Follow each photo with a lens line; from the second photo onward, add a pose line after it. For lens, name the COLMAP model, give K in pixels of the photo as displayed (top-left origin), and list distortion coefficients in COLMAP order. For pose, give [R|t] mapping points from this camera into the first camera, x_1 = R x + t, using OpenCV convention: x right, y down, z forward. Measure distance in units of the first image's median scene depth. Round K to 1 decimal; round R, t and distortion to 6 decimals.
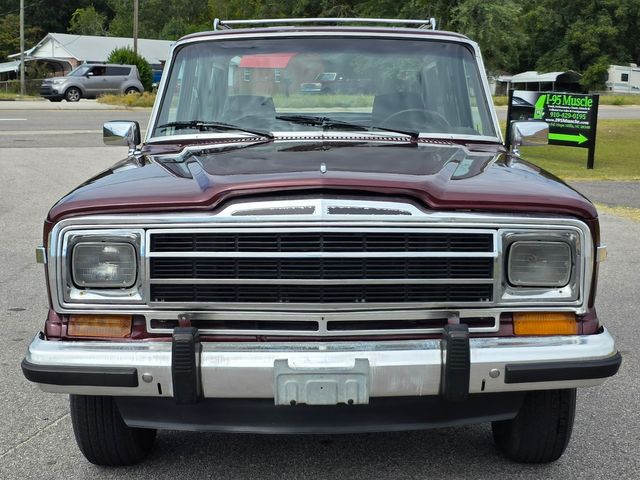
lens RADIAL K [[1133.3, 0, 337.8], [0, 1133.3, 248.6], [0, 0, 1]] dist [0.144053, -0.217699]
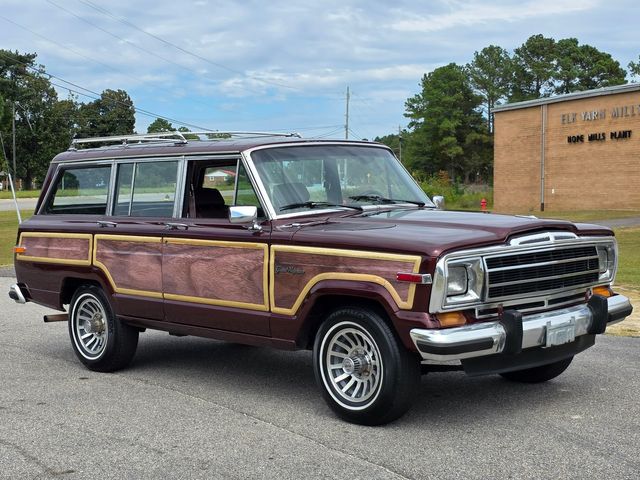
lens RADIAL K [[1045.9, 0, 320.0], [0, 1045.9, 240.0], [0, 0, 1]] dist [0.137986, -0.148212]
pose [[0.731590, -0.061645, 0.678952, -1.422396], [0.121964, 0.991672, -0.041381, -0.006224], [-0.670747, 0.113081, 0.733015, -0.001604]]
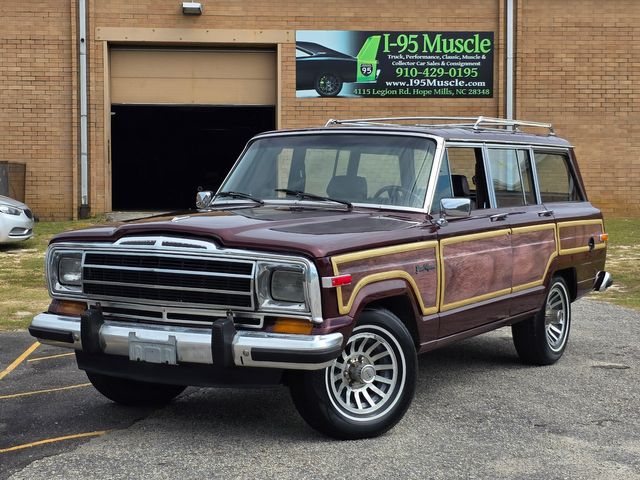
lens RADIAL K [[1203.6, 0, 320.0], [0, 1203.6, 240.0], [0, 0, 1]] dist [0.172032, -0.474694]
pose [[0.856009, 0.040892, -0.515342, 1.066996], [-0.082247, 0.994942, -0.057669, 0.042405], [0.510377, 0.091751, 0.855042, -0.372901]]
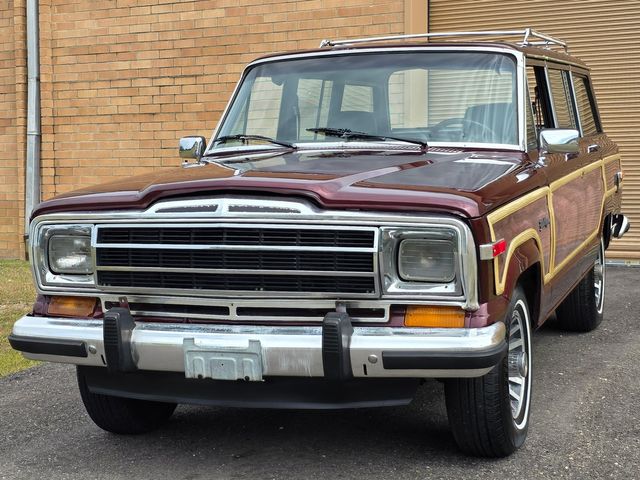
lens RADIAL K [[1203.6, 0, 320.0], [0, 1203.6, 240.0], [0, 0, 1]] dist [0.172032, -0.474694]
pose [[0.938106, 0.012287, -0.346132, 0.486412], [-0.022920, 0.999382, -0.026644, 0.027555], [0.345590, 0.032928, 0.937808, -0.100111]]
